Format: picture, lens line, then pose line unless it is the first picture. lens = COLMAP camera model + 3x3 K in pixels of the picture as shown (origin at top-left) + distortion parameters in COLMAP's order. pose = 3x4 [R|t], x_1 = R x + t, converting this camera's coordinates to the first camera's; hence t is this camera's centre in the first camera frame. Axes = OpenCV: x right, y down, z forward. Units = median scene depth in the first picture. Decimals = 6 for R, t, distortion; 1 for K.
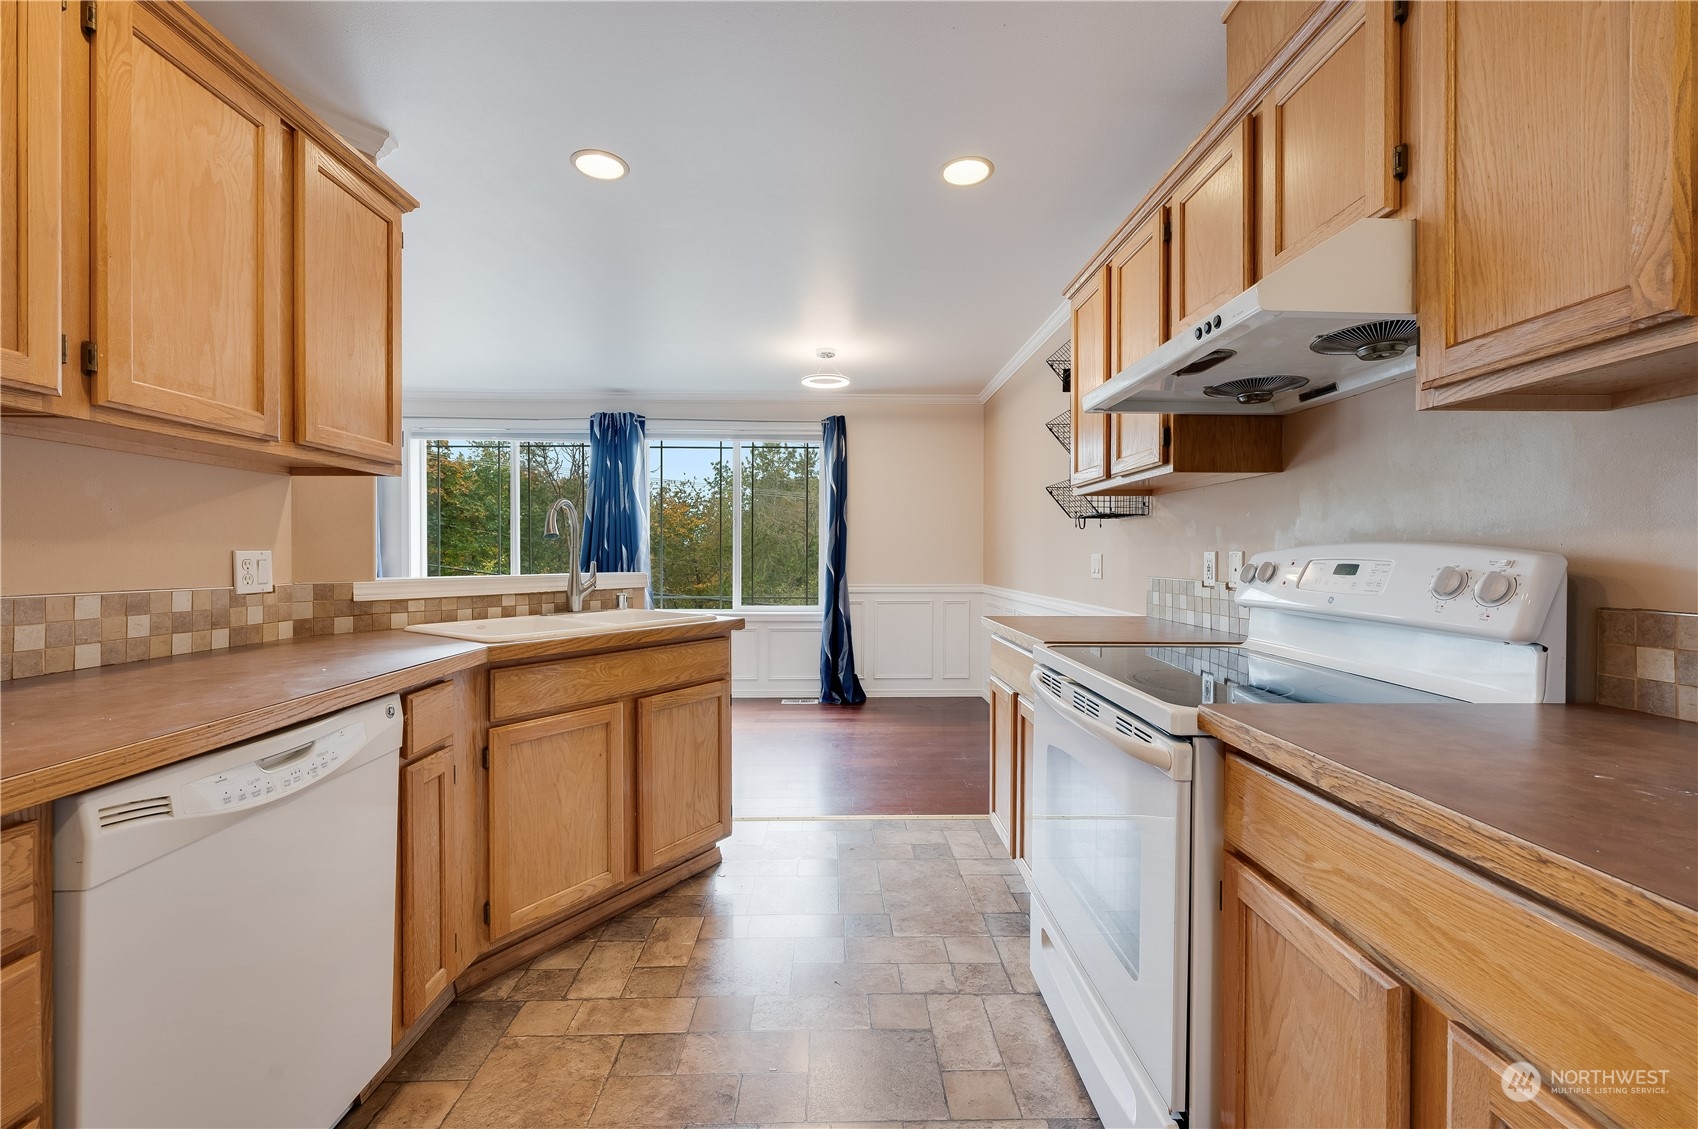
lens RADIAL K [[673.9, 0, 851.2], [0, 673.9, 558.5], [0, 0, 1]] dist [-0.000366, 0.000278]
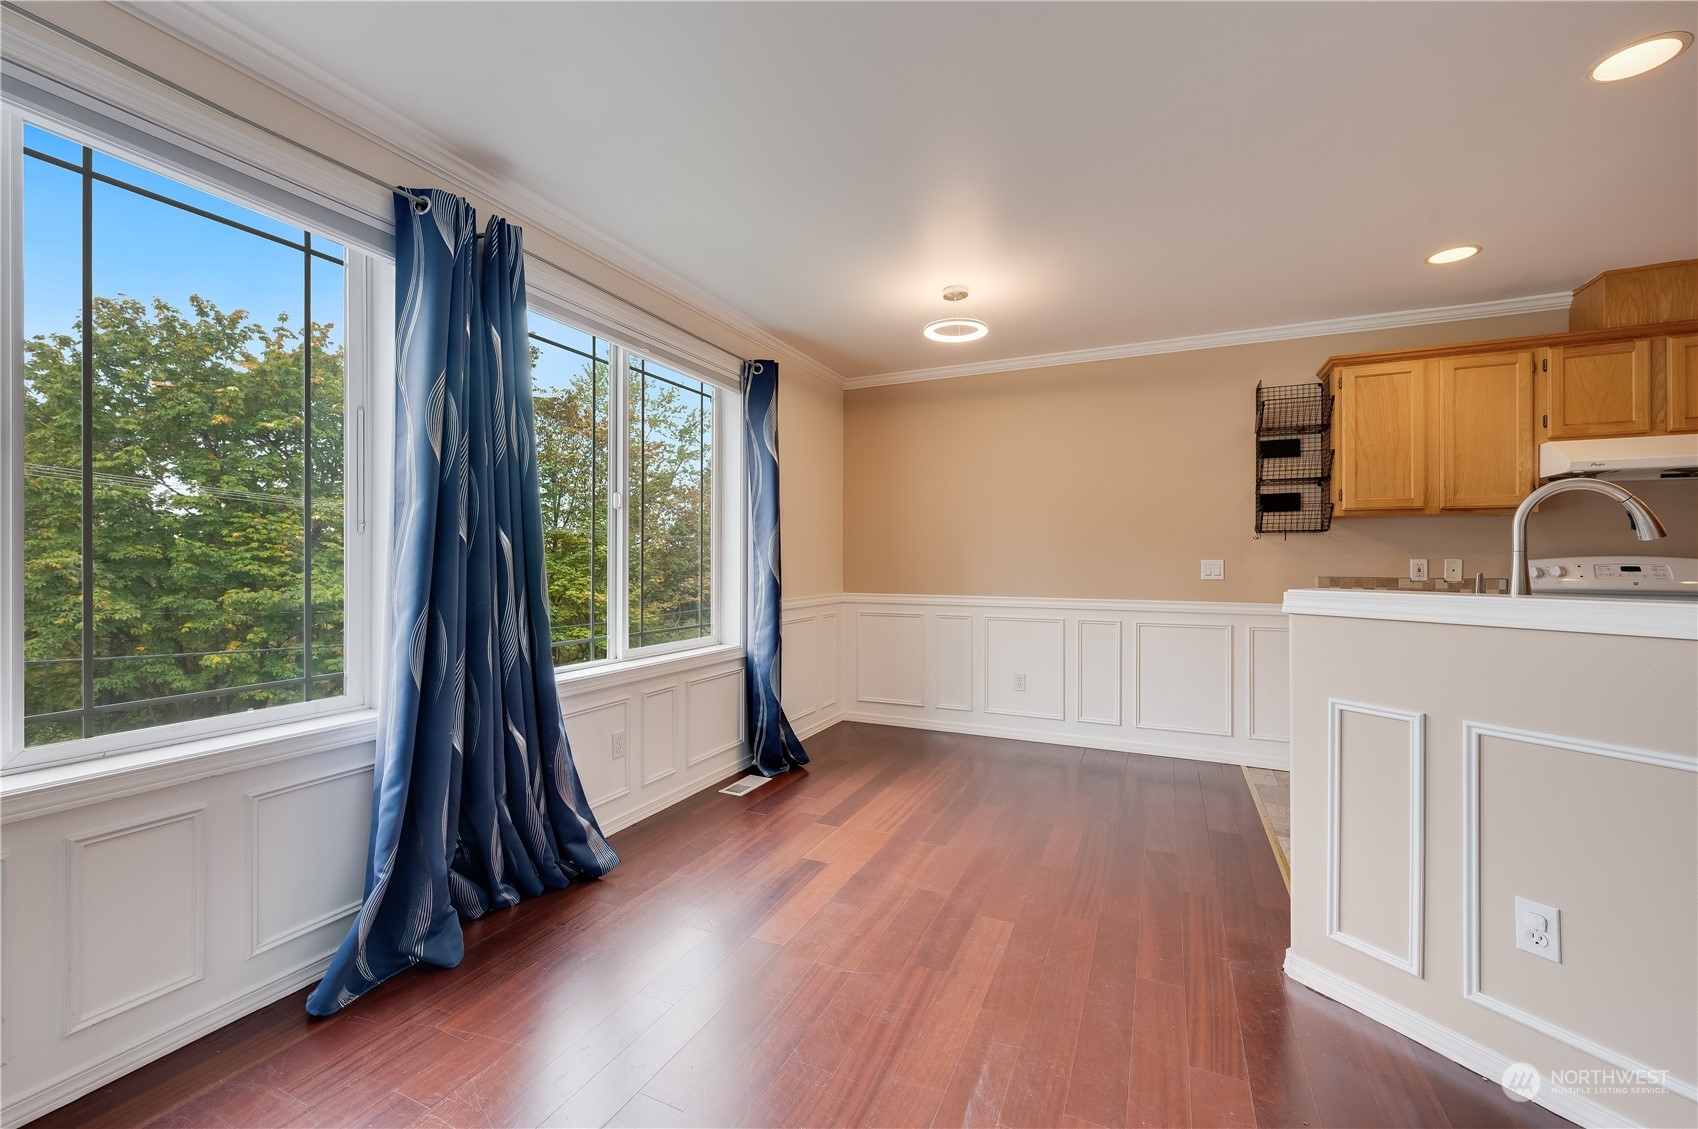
lens RADIAL K [[673.9, 0, 851.2], [0, 673.9, 558.5], [0, 0, 1]] dist [-0.000366, 0.000278]
pose [[0.447255, -0.001676, 0.894405, -2.001509], [0.003555, 0.999994, 0.000096, -0.021463], [-0.894400, 0.003137, 0.447258, 1.995844]]
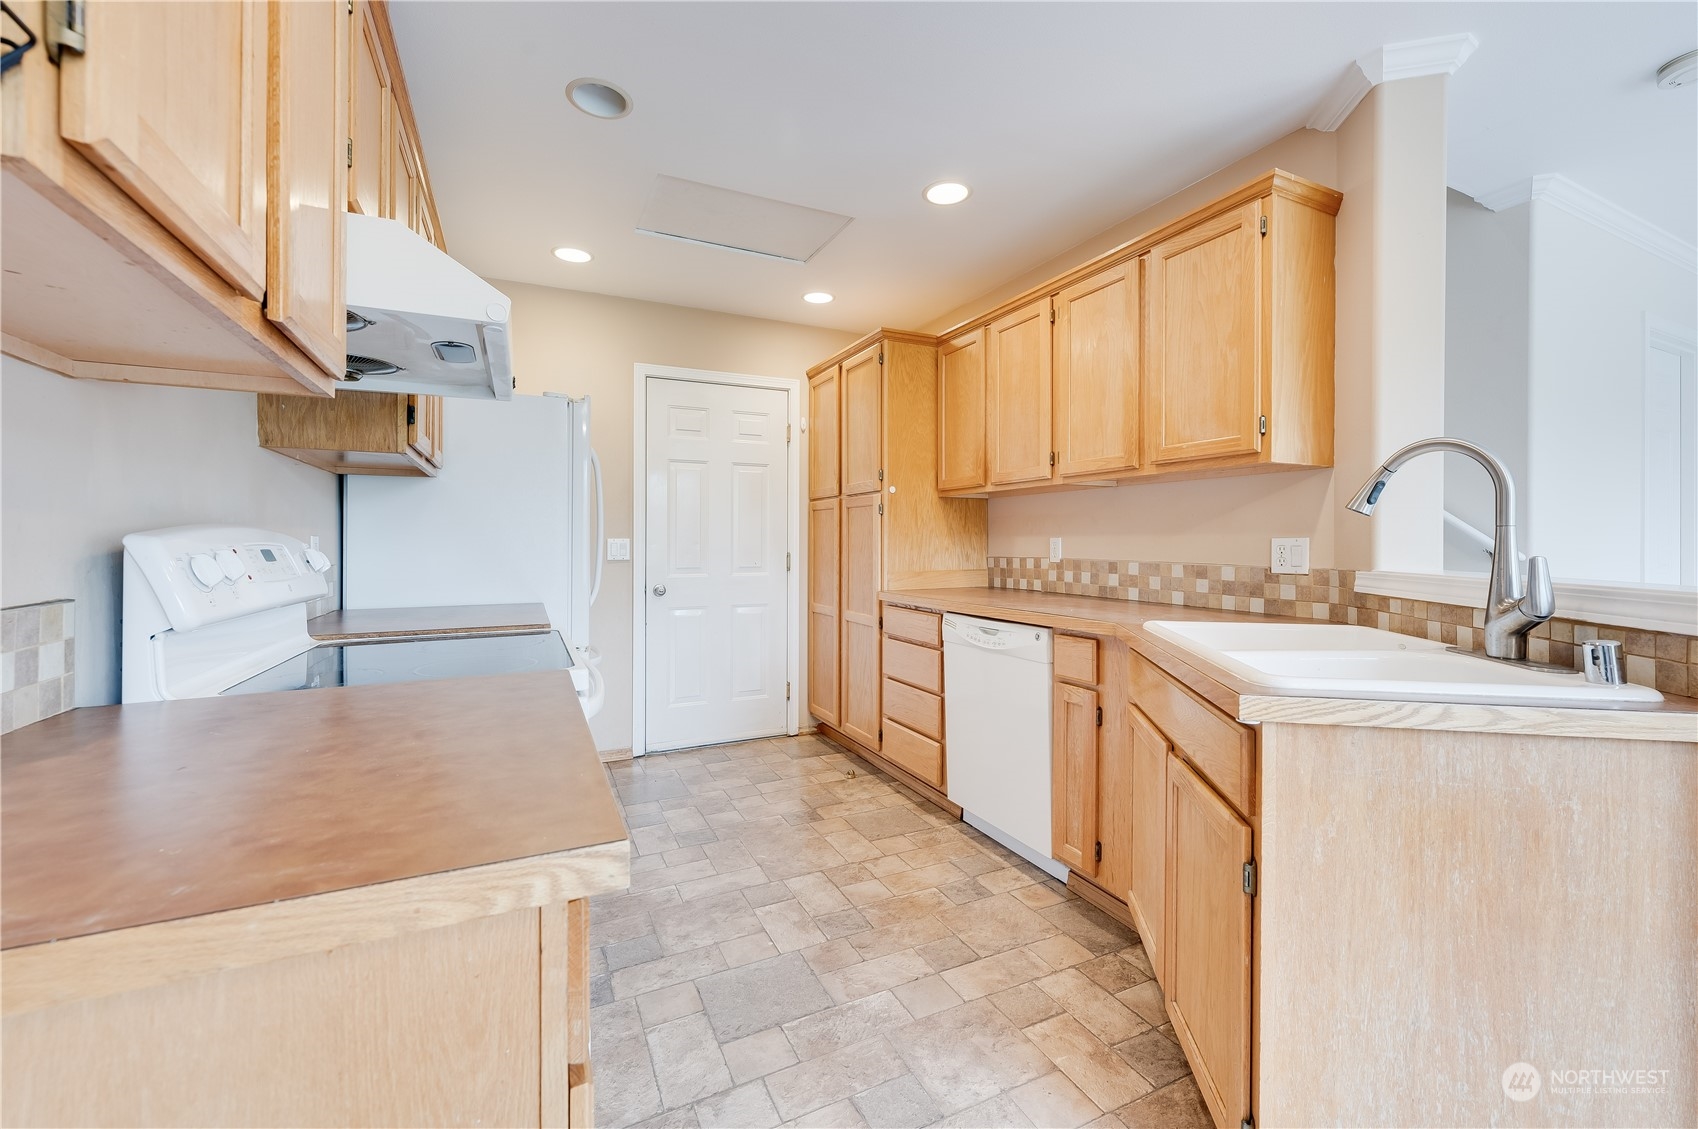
lens RADIAL K [[682.8, 0, 847.4], [0, 682.8, 538.5], [0, 0, 1]] dist [0.000263, 0.000004]
pose [[-0.913504, -0.003778, -0.406812, 0.347474], [-0.004036, 0.999992, -0.000222, -0.007986], [0.406809, 0.001439, -0.913512, 1.945202]]
